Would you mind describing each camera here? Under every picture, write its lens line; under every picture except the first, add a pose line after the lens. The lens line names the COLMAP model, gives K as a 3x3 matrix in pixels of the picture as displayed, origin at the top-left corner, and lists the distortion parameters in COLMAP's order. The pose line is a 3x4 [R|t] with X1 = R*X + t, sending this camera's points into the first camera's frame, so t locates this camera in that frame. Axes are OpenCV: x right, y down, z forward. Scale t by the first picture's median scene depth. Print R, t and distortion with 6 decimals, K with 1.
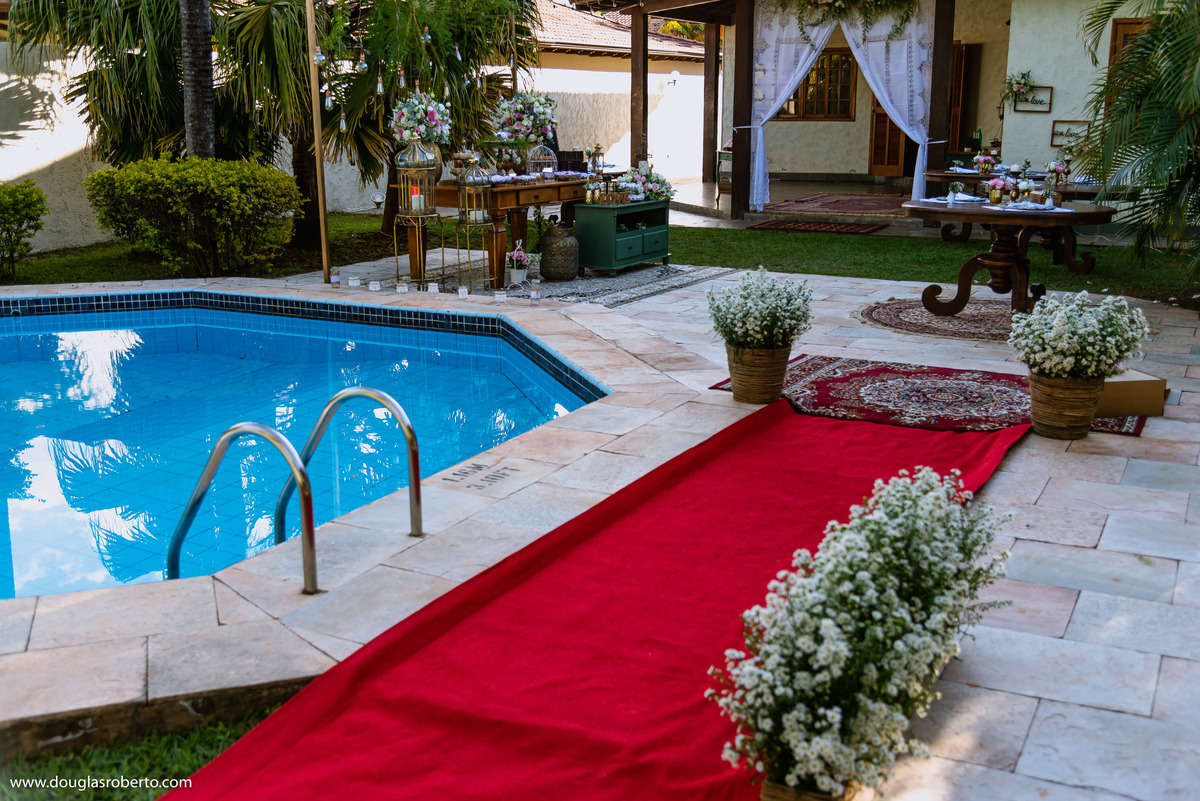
lens RADIAL K [[1299.5, 0, 598.8], [0, 1299.5, 400.4], [0, 0, 1]] dist [0.003552, 0.000000]
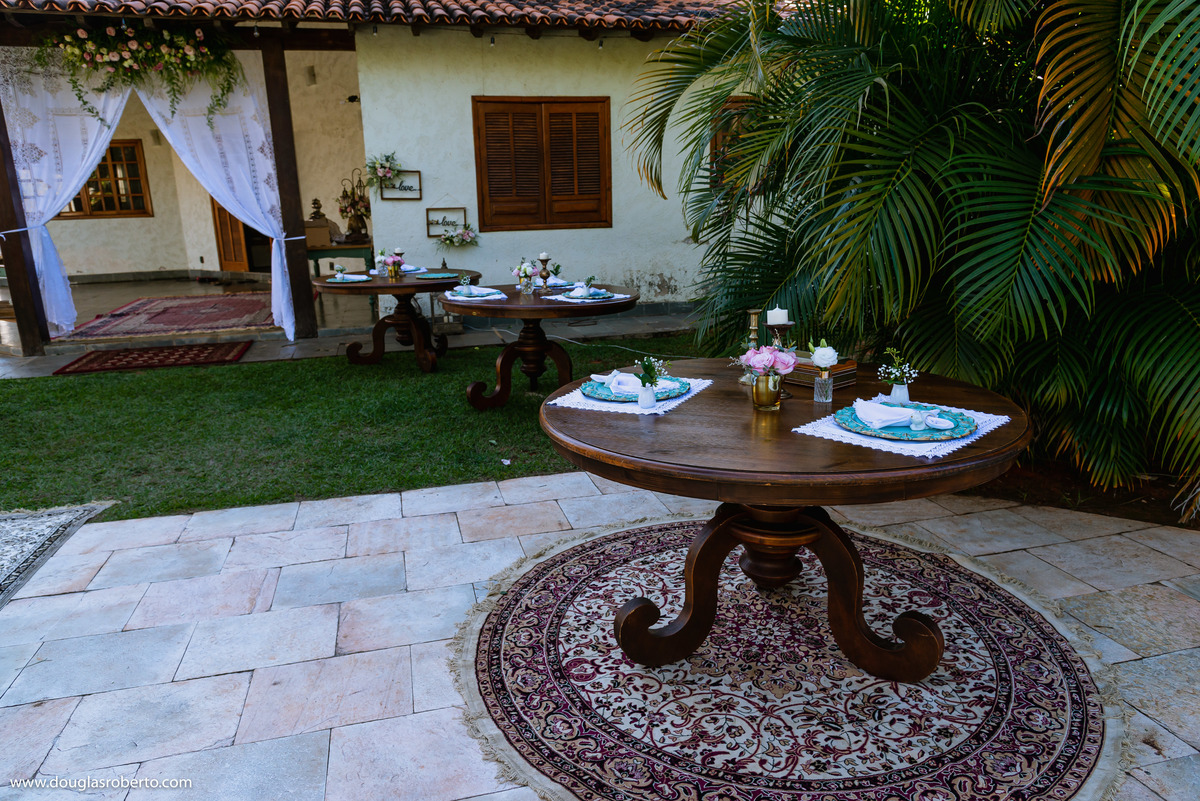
lens RADIAL K [[810.7, 0, 594.6], [0, 810.7, 408.2], [0, 0, 1]] dist [0.005232, 0.001889]
pose [[0.759129, -0.182066, 0.624960, 0.057410], [0.169955, 0.982223, 0.079704, -0.098973], [-0.628361, 0.045709, 0.776578, 0.471252]]
